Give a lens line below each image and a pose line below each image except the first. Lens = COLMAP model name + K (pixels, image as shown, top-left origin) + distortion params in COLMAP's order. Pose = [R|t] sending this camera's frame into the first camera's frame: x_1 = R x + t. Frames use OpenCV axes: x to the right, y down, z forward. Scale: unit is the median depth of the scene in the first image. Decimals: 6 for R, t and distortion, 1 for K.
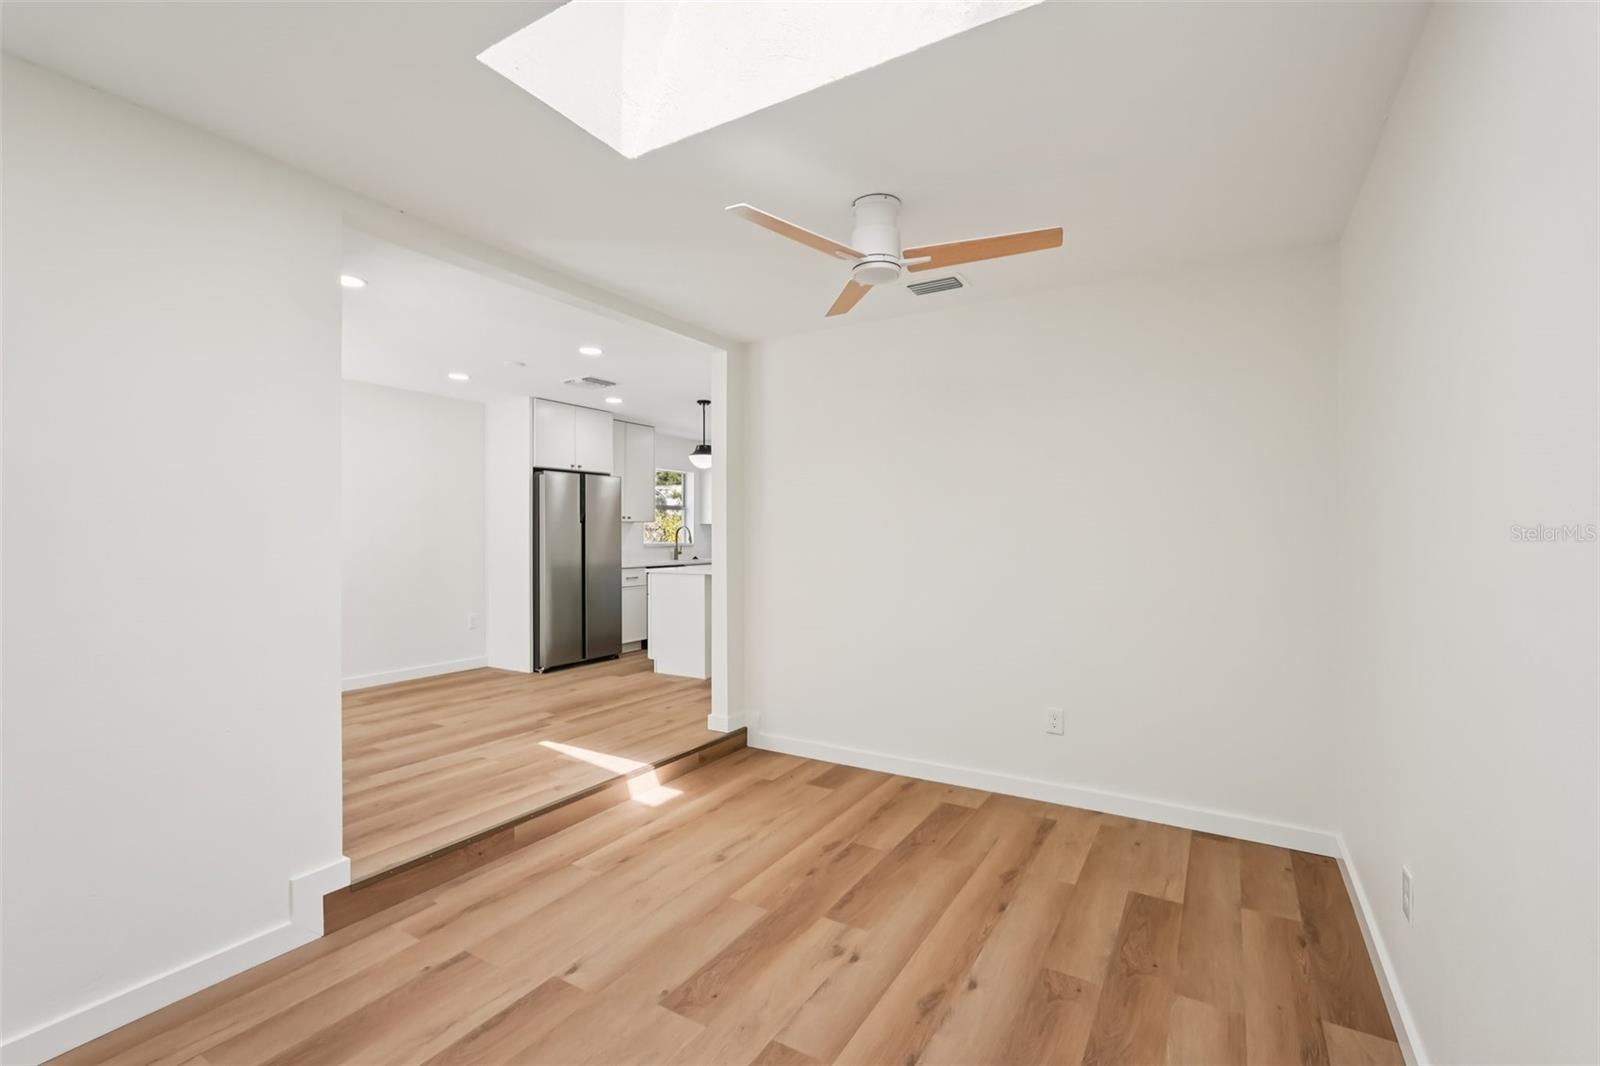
lens RADIAL K [[708.0, 0, 800.0], [0, 708.0, 533.0], [0, 0, 1]] dist [-0.005282, 0.000748]
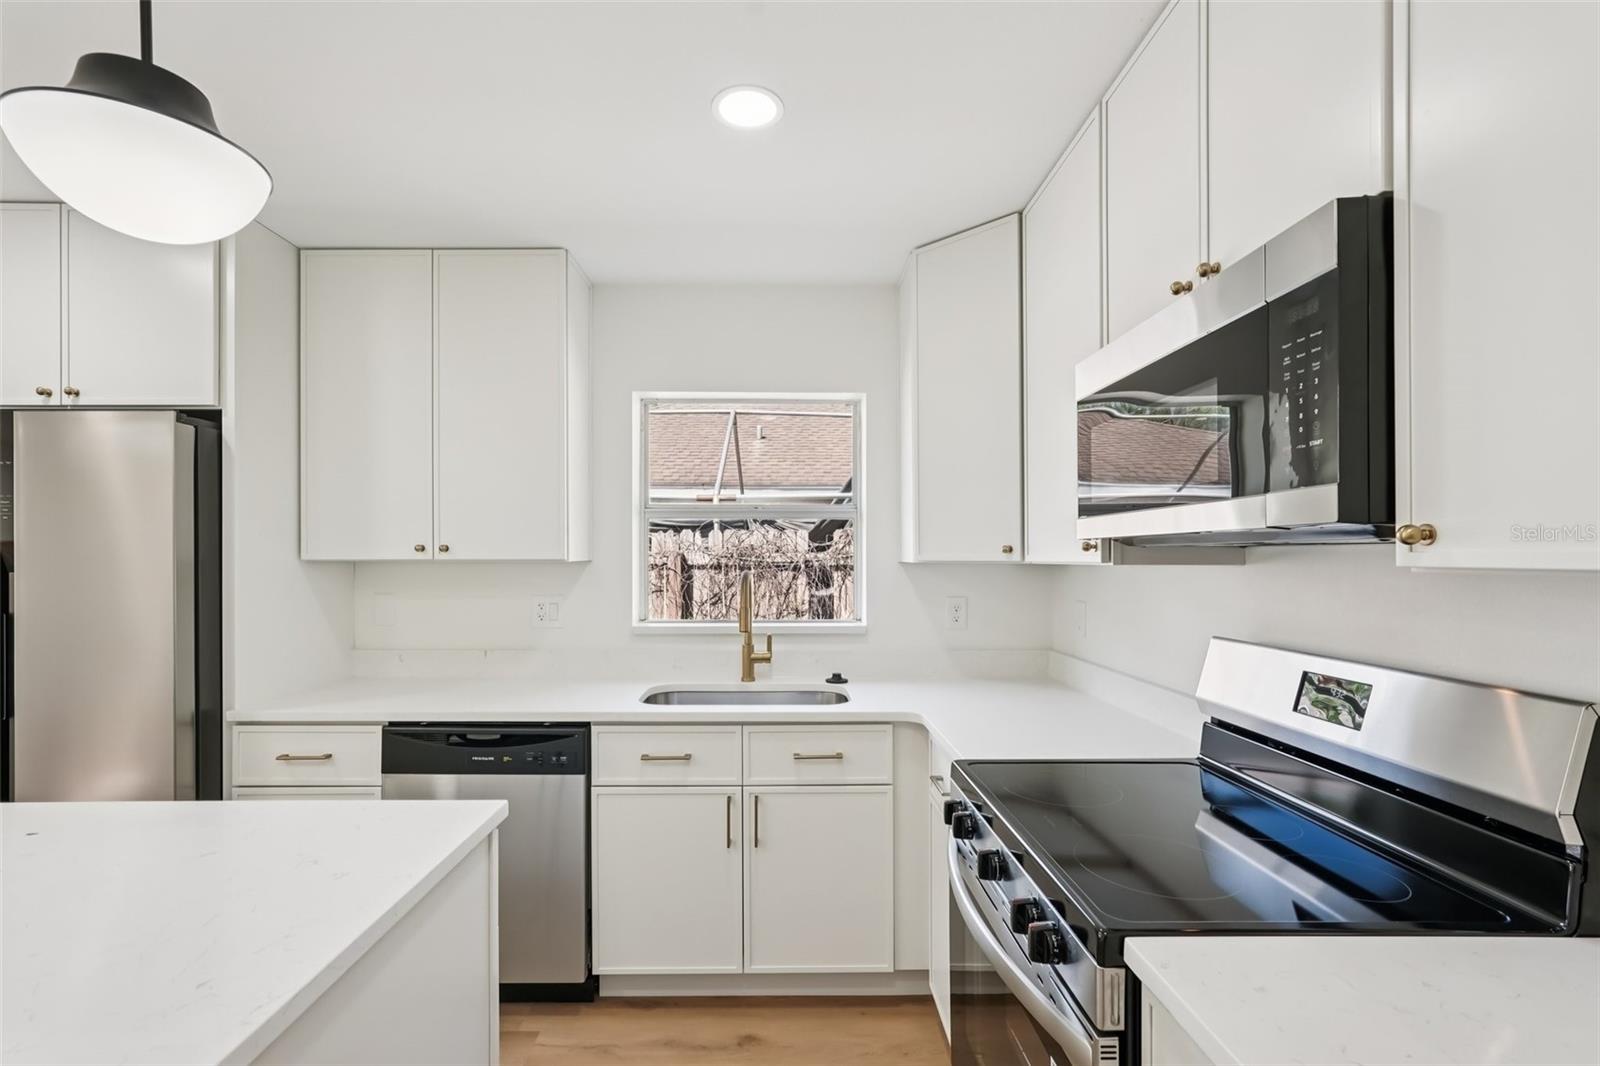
lens RADIAL K [[705.7, 0, 804.1], [0, 705.7, 559.7], [0, 0, 1]] dist [-0.003345, 0.003462]
pose [[0.526524, 0.004206, -0.850150, 0.247631], [0.001248, 0.999983, 0.005720, -0.040894], [0.850159, -0.004073, 0.526510, 2.194148]]
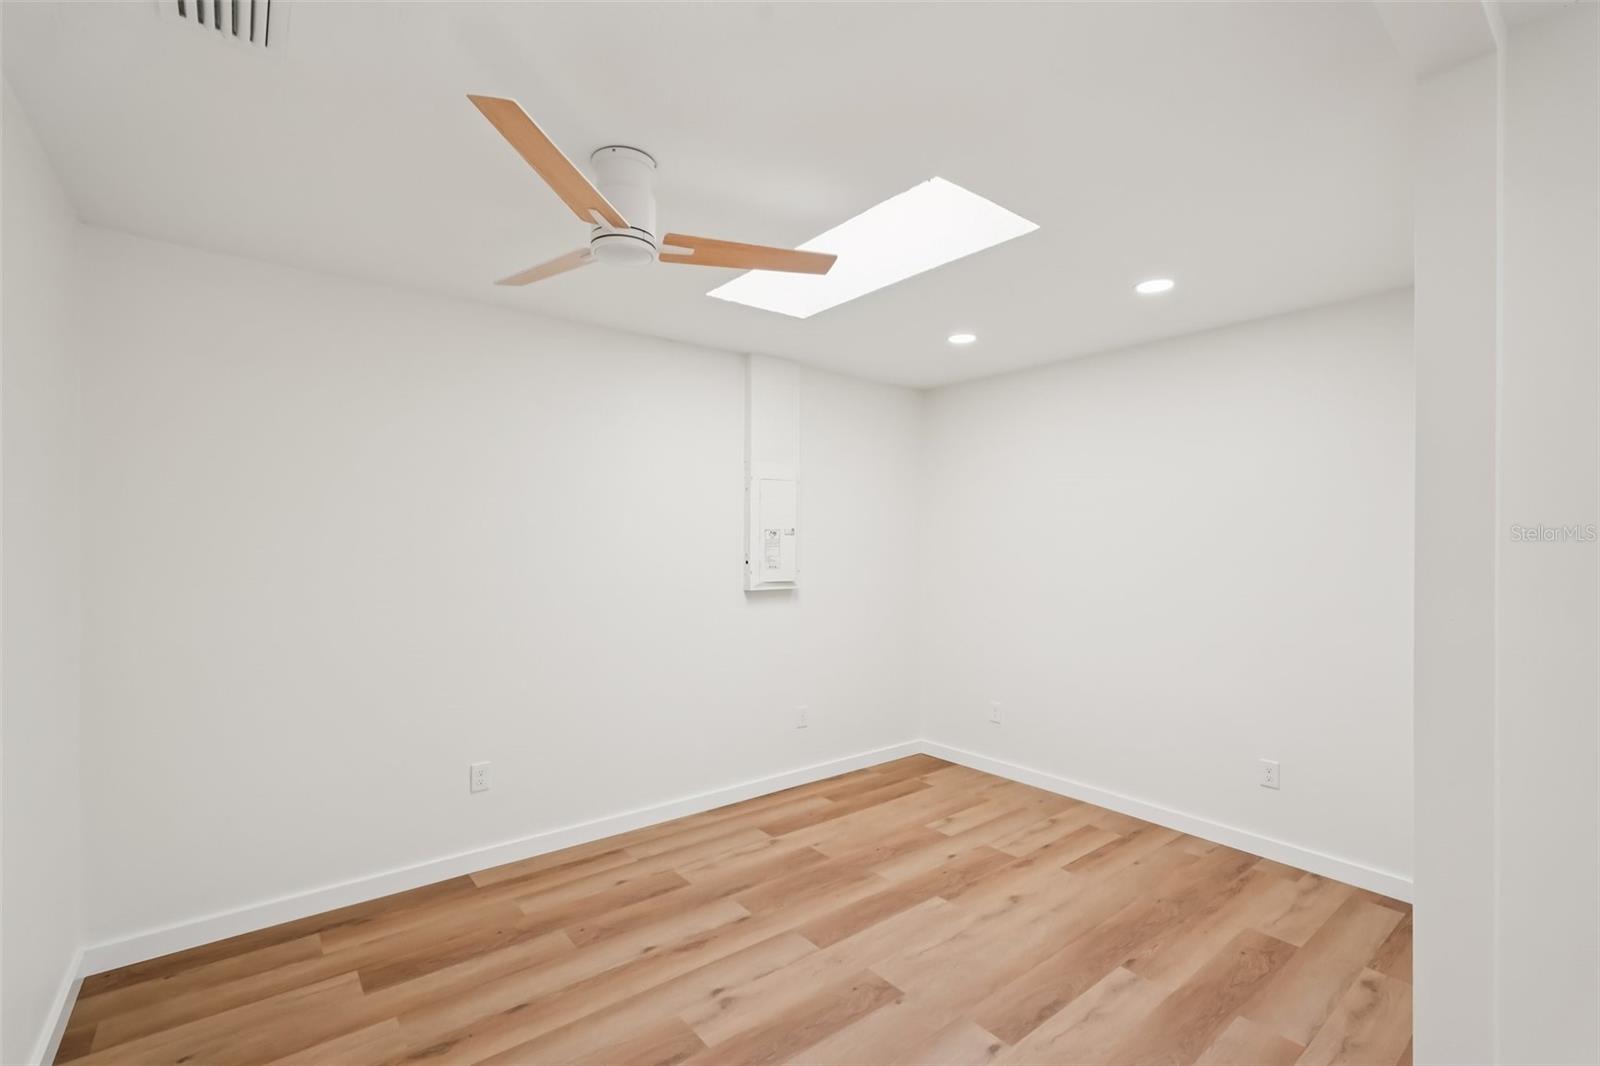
lens RADIAL K [[708.0, 0, 800.0], [0, 708.0, 533.0], [0, 0, 1]] dist [-0.005282, 0.000748]
pose [[-0.939434, 0.004138, 0.342705, -0.262977], [0.000098, 0.999930, -0.011806, -0.039162], [-0.342729, -0.011057, -0.939369, 1.289247]]
